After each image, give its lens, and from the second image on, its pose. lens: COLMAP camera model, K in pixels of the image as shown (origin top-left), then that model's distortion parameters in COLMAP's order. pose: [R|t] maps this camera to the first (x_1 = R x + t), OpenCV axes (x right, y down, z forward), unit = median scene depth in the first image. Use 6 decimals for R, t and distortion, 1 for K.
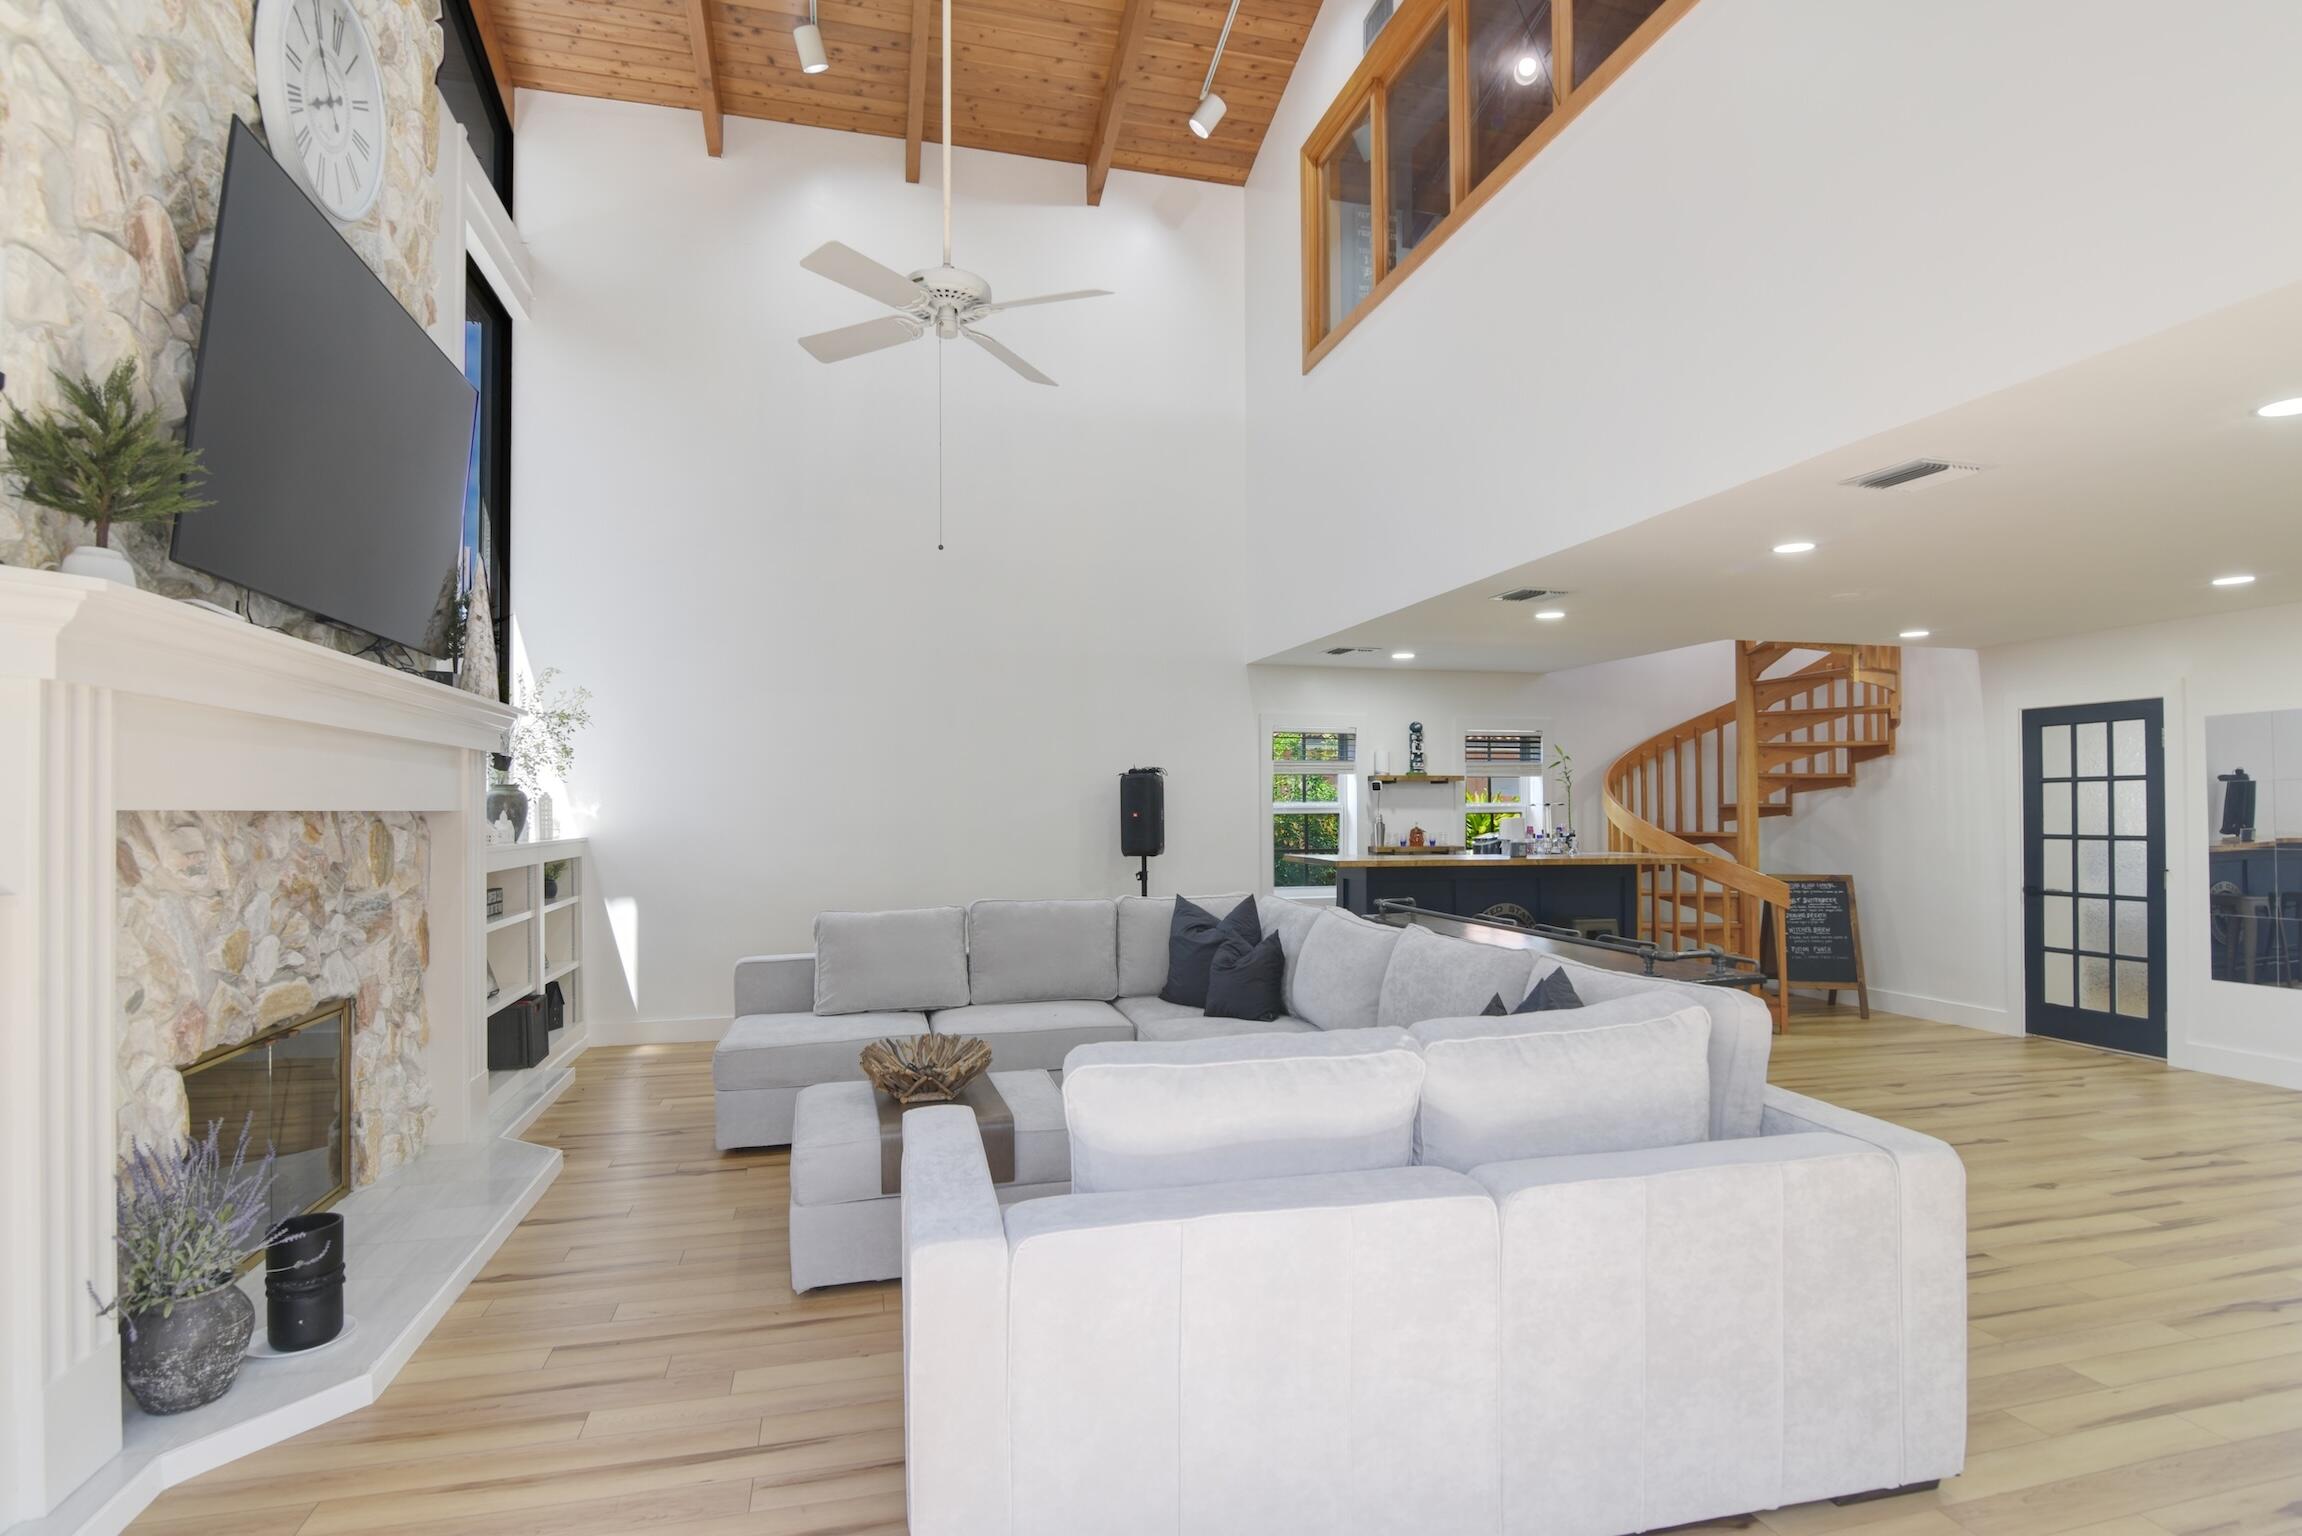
lens RADIAL K [[1154.7, 0, 1154.3], [0, 1154.7, 807.1], [0, 0, 1]] dist [-0.012320, 0.000566]
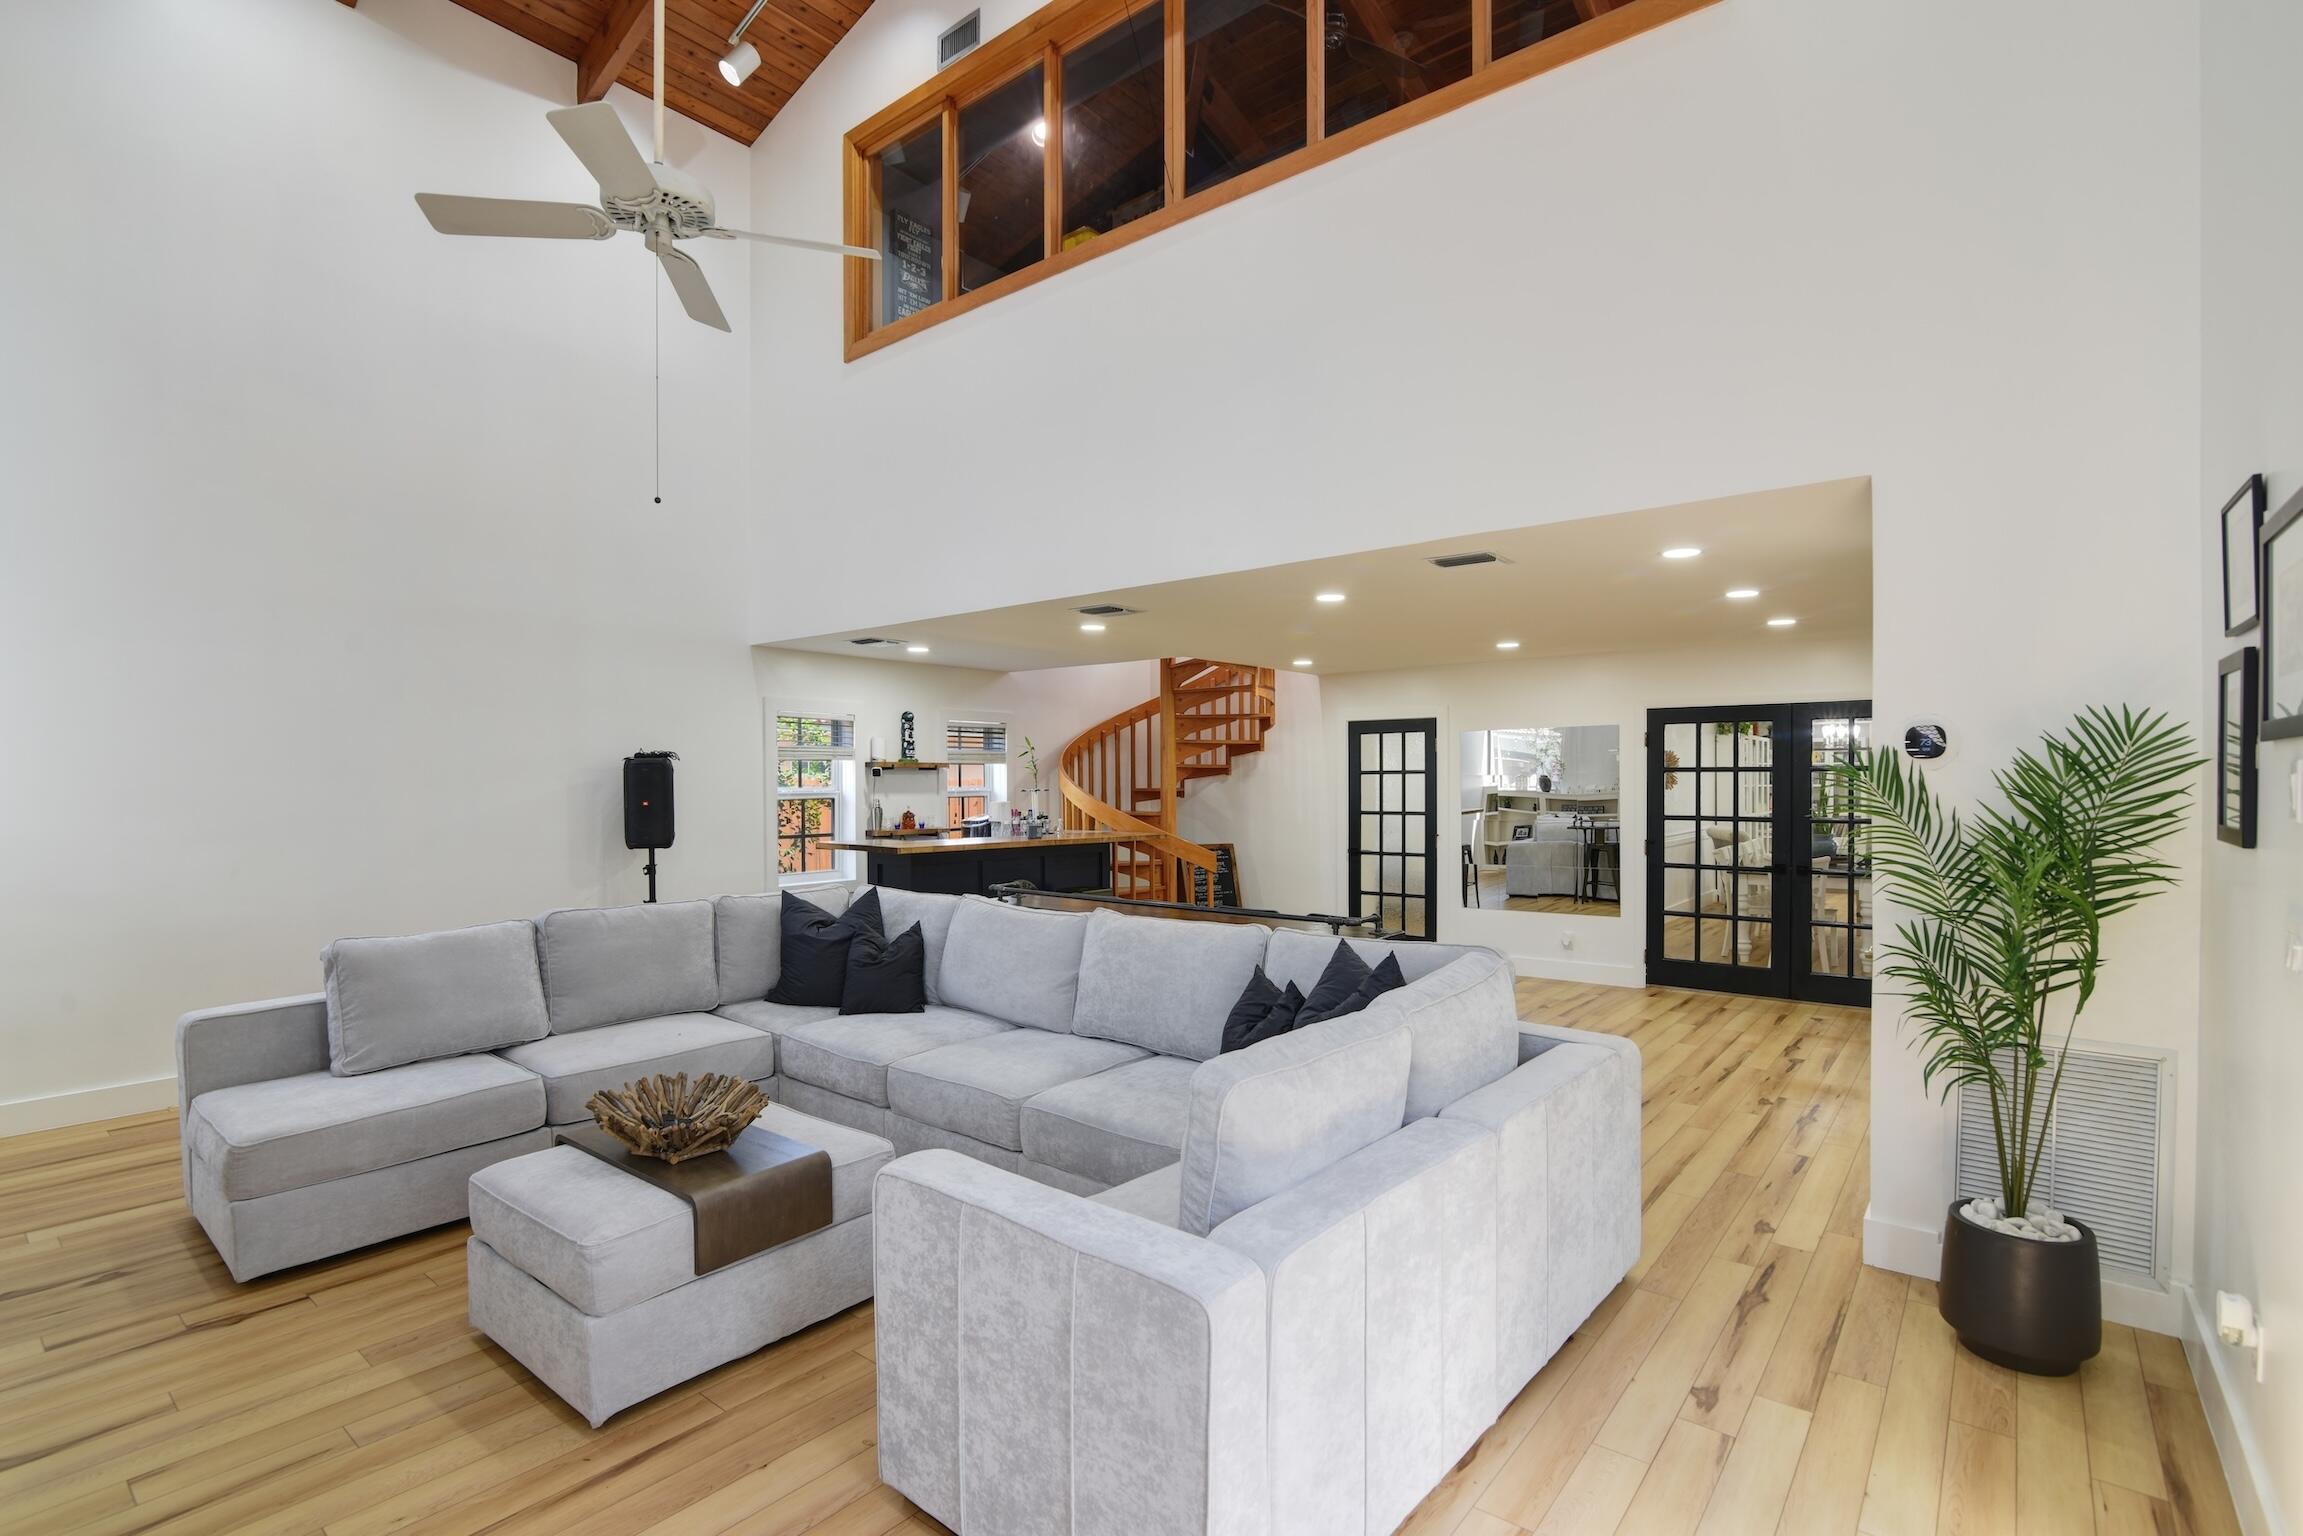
lens RADIAL K [[1074.5, 0, 1147.7], [0, 1074.5, 798.5], [0, 0, 1]] dist [-0.015257, 0.000076]
pose [[0.809956, -0.007949, 0.586437, -0.201997], [-0.001274, 0.999882, 0.015312, -0.011120], [-0.586489, -0.013149, 0.809850, 0.087676]]
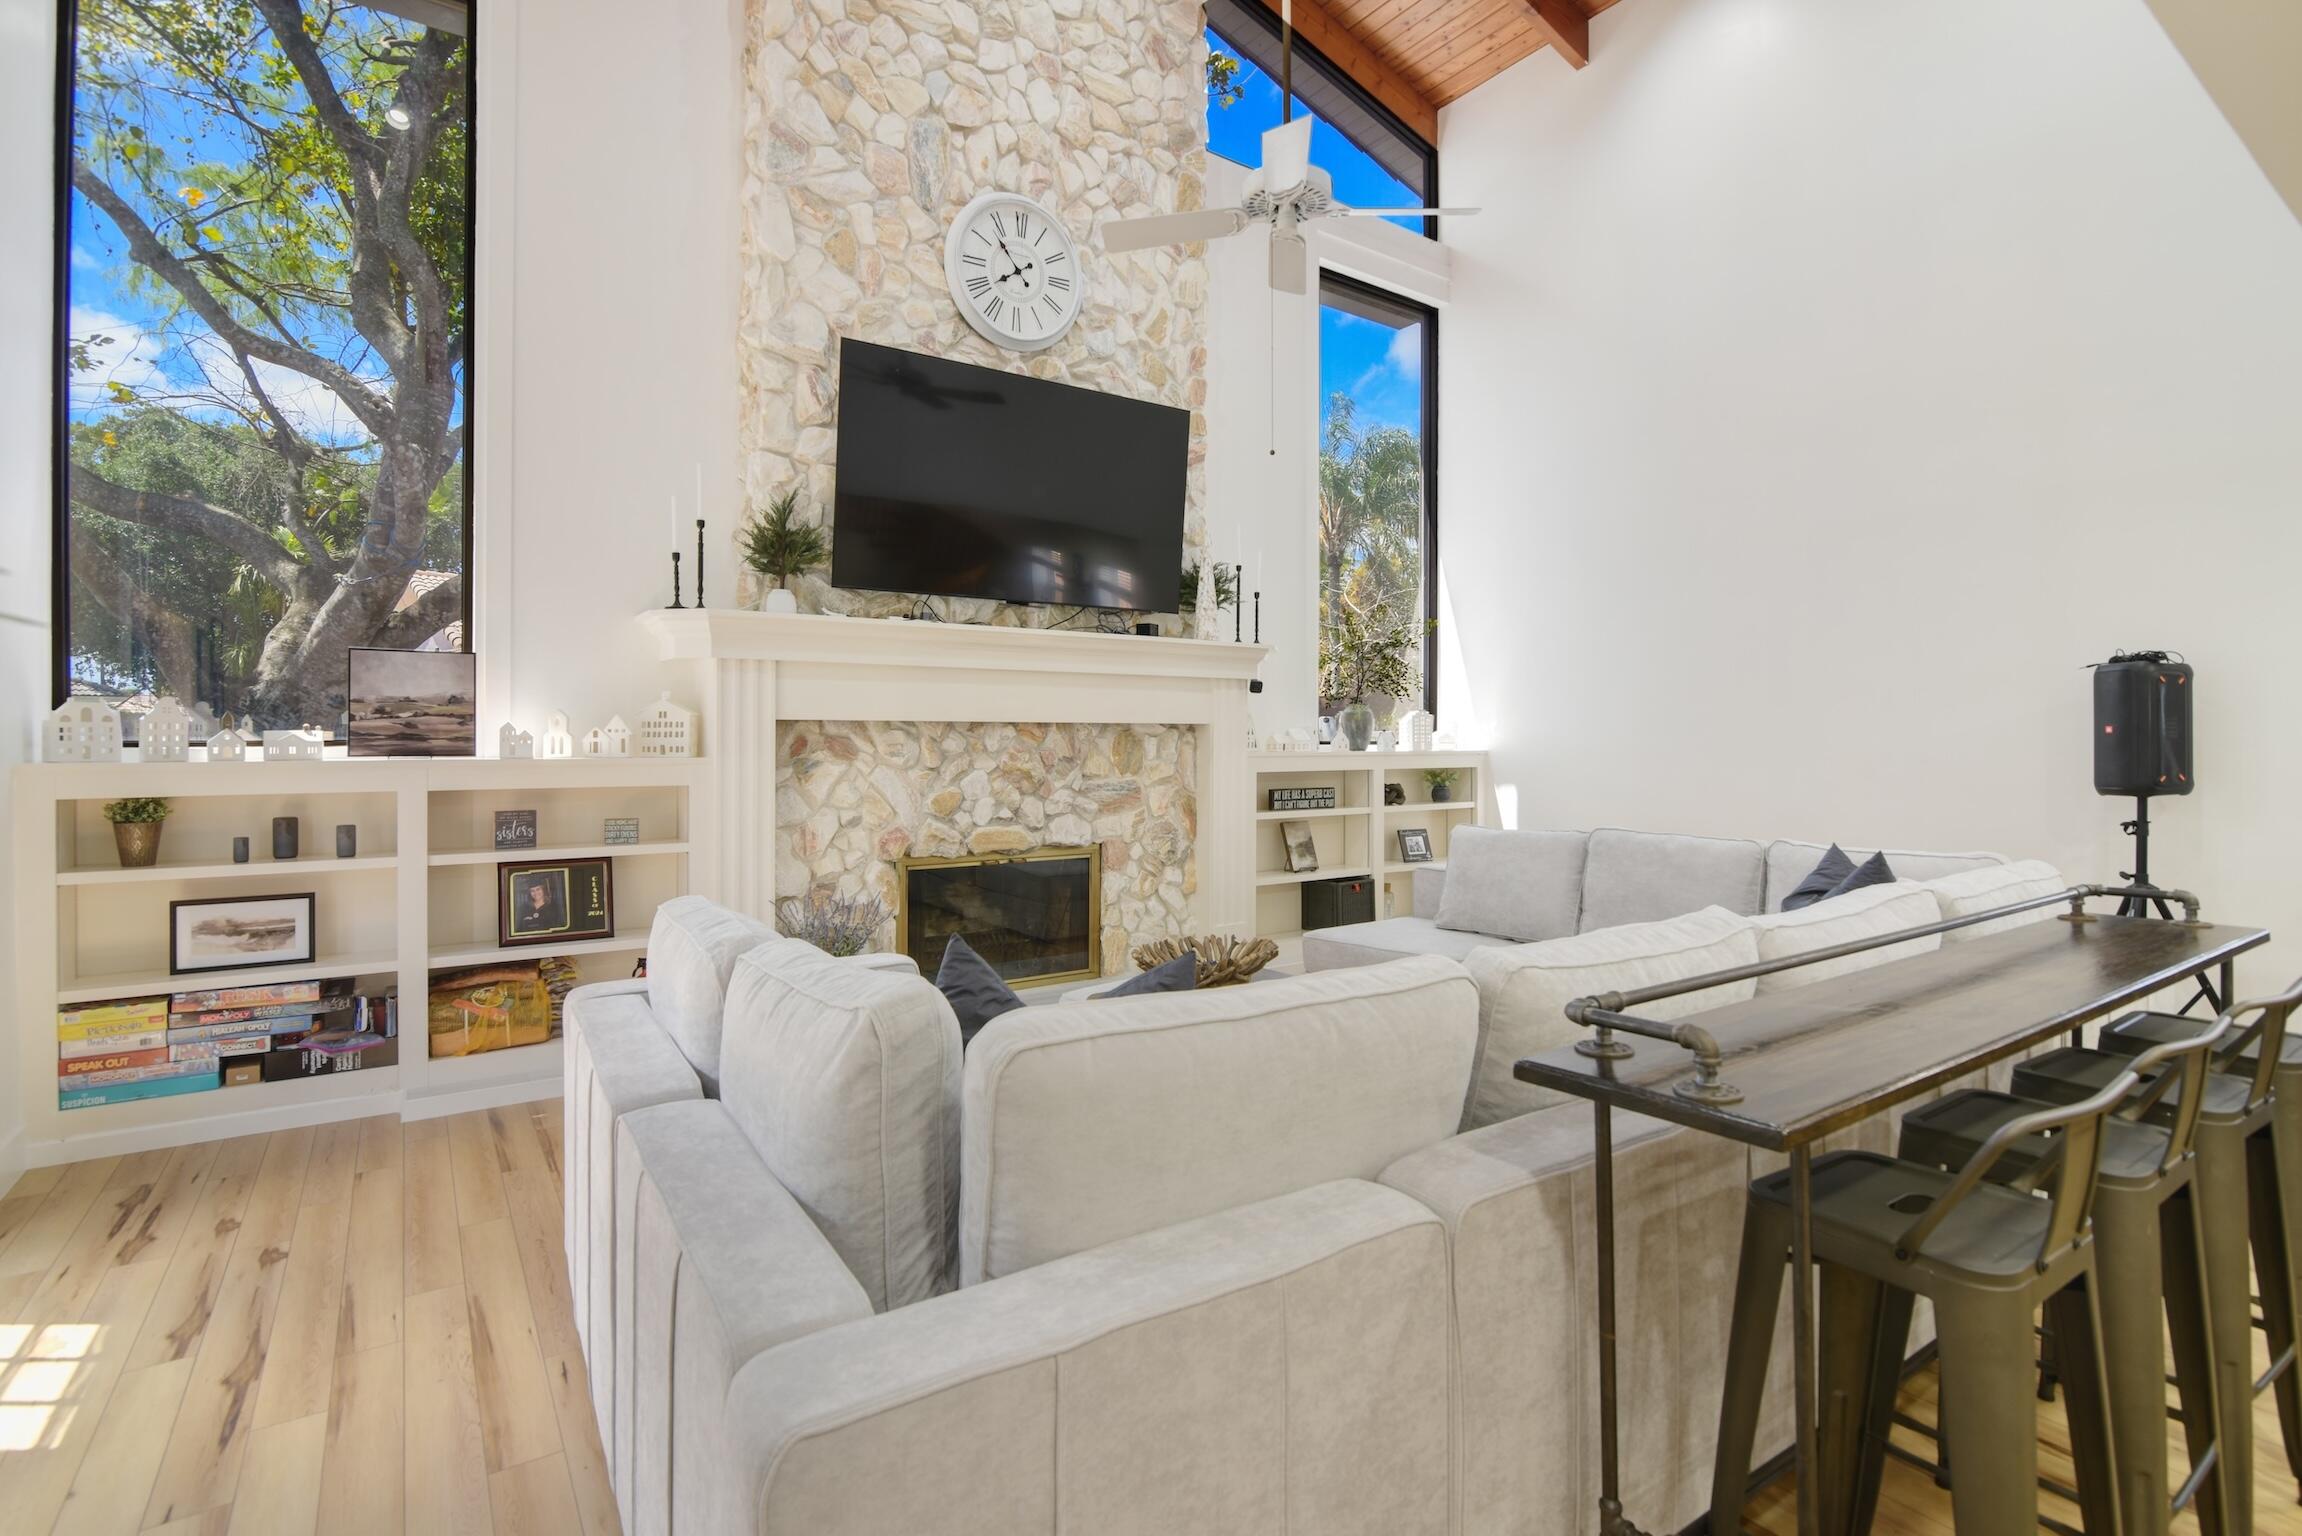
lens RADIAL K [[1088.8, 0, 1144.2], [0, 1088.8, 748.3], [0, 0, 1]] dist [-0.018557, -0.000082]
pose [[0.334349, 0.012353, -0.942369, 0.377638], [0.000402, 0.999912, 0.013249, 0.009787], [0.942449, -0.004809, 0.334314, 0.330720]]
